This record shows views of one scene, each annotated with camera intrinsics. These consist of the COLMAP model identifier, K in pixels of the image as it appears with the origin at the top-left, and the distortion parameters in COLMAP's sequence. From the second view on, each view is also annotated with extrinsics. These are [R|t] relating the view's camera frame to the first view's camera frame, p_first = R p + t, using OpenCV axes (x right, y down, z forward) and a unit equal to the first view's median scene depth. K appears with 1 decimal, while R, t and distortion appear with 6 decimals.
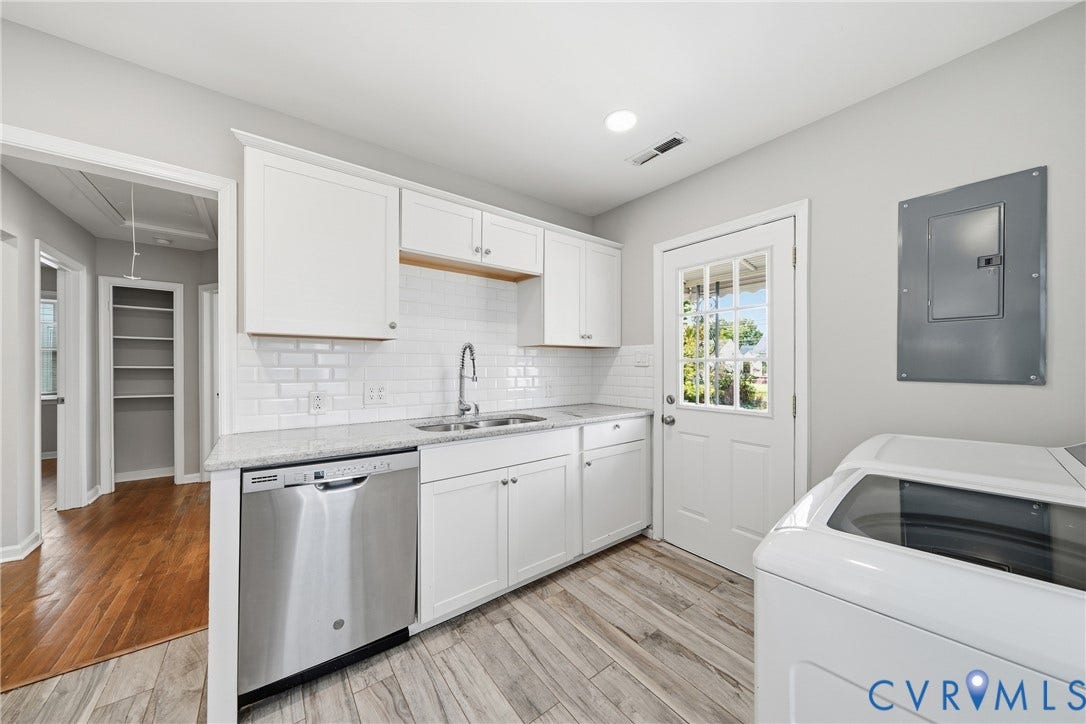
lens RADIAL K [[377.5, 0, 544.9], [0, 377.5, 367.2], [0, 0, 1]] dist [-0.000703, -0.000113]
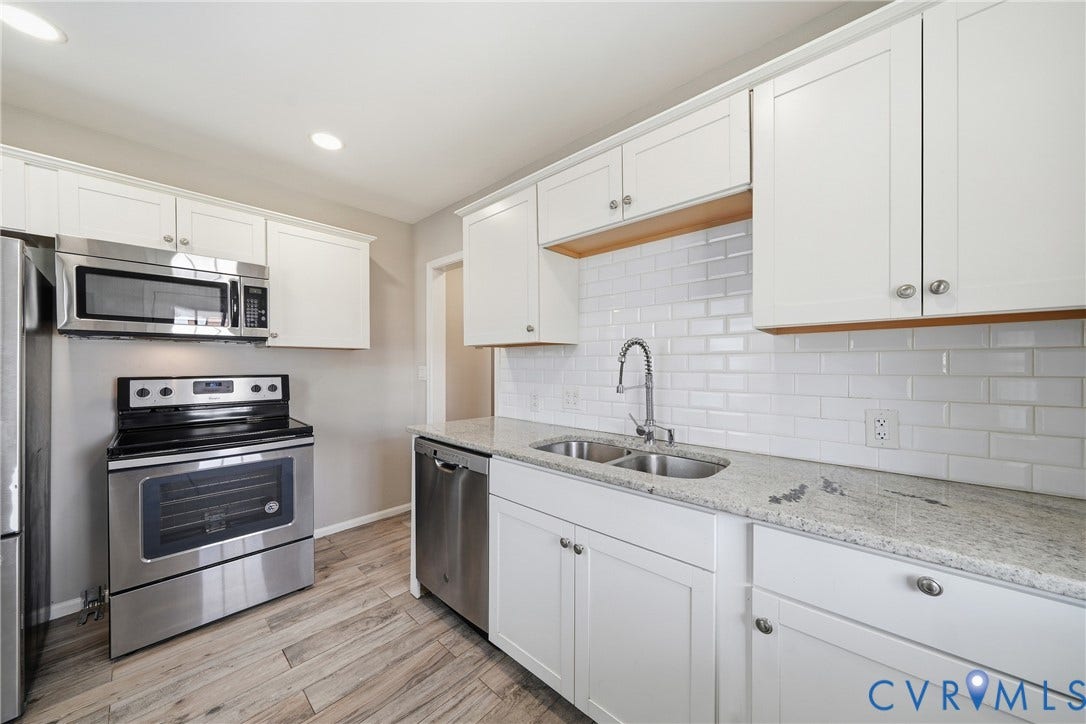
lens RADIAL K [[377.5, 0, 544.9], [0, 377.5, 367.2], [0, 0, 1]] dist [-0.000703, -0.000113]
pose [[0.157363, 0.001282, -0.987540, 0.503728], [-0.008270, 0.999966, -0.000020, -0.009594], [0.987506, 0.008170, 0.157368, 0.776037]]
